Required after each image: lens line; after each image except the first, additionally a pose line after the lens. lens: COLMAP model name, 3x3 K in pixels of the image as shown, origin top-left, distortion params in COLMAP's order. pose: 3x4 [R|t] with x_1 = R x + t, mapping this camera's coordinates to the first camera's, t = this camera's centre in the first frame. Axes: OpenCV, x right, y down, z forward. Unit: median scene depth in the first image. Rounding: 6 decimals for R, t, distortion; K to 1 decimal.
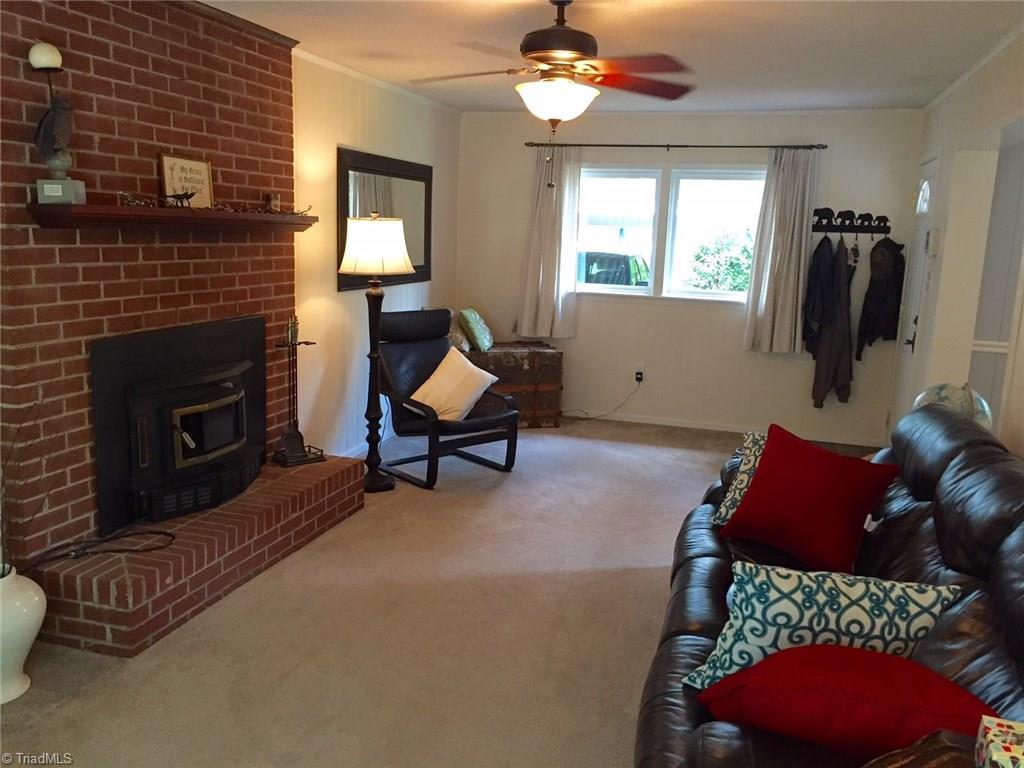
lens RADIAL K [[876.5, 0, 511.7], [0, 876.5, 382.8], [0, 0, 1]] dist [0.080531, -0.093956]
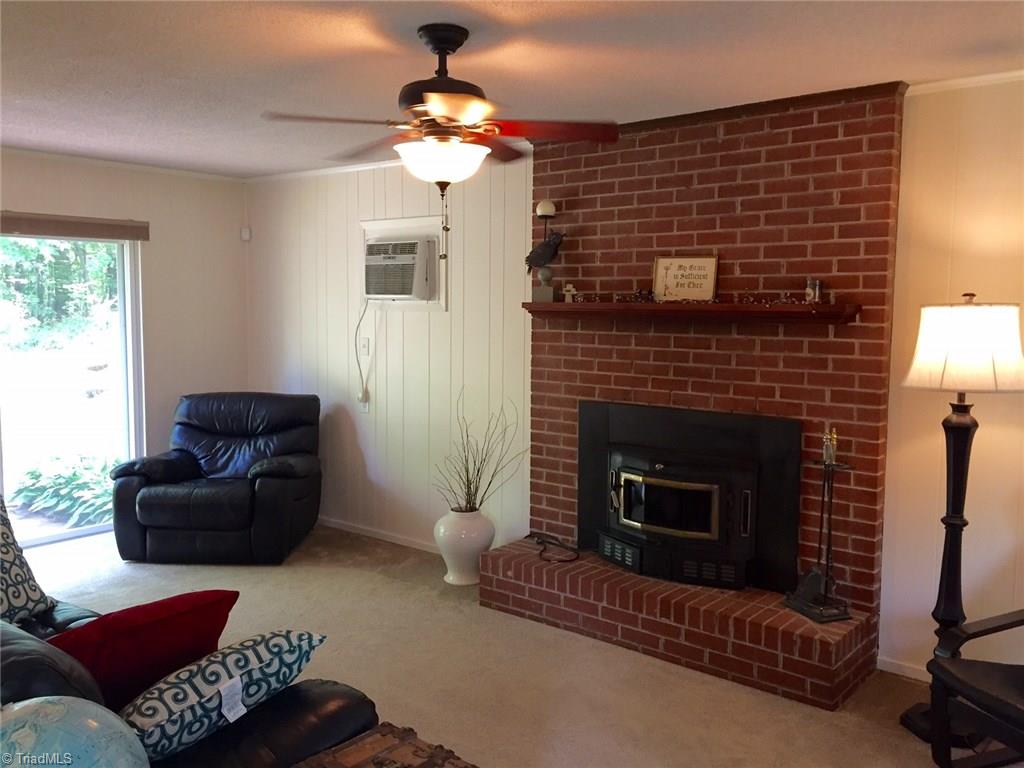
lens RADIAL K [[876.5, 0, 512.9], [0, 876.5, 380.3], [0, 0, 1]] dist [0.080531, -0.093956]
pose [[-0.380746, 0.042827, -0.923687, 0.736693], [-0.182169, 0.975876, 0.120338, -0.200007], [0.906558, 0.214085, -0.363759, 1.255972]]
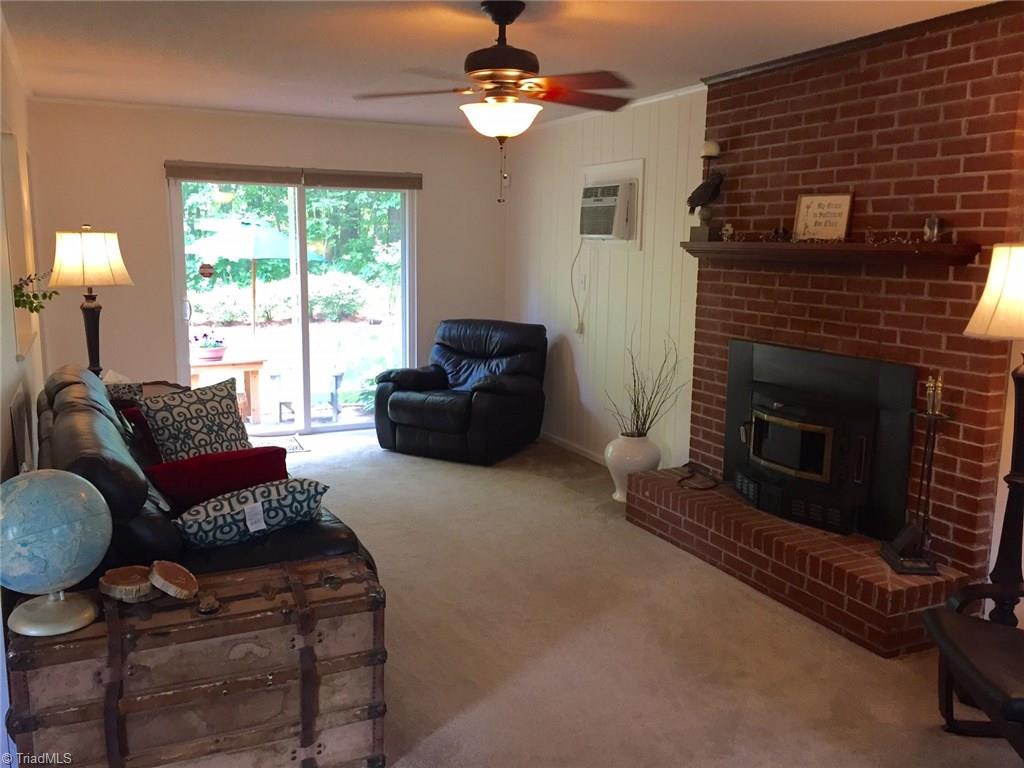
lens RADIAL K [[876.5, 0, 506.8], [0, 876.5, 383.2], [0, 0, 1]] dist [0.080531, -0.093956]
pose [[-0.743484, 0.062502, -0.665826, 0.654072], [-0.155513, 0.952171, 0.263034, -0.262700], [0.650420, 0.299106, -0.698204, 1.591612]]
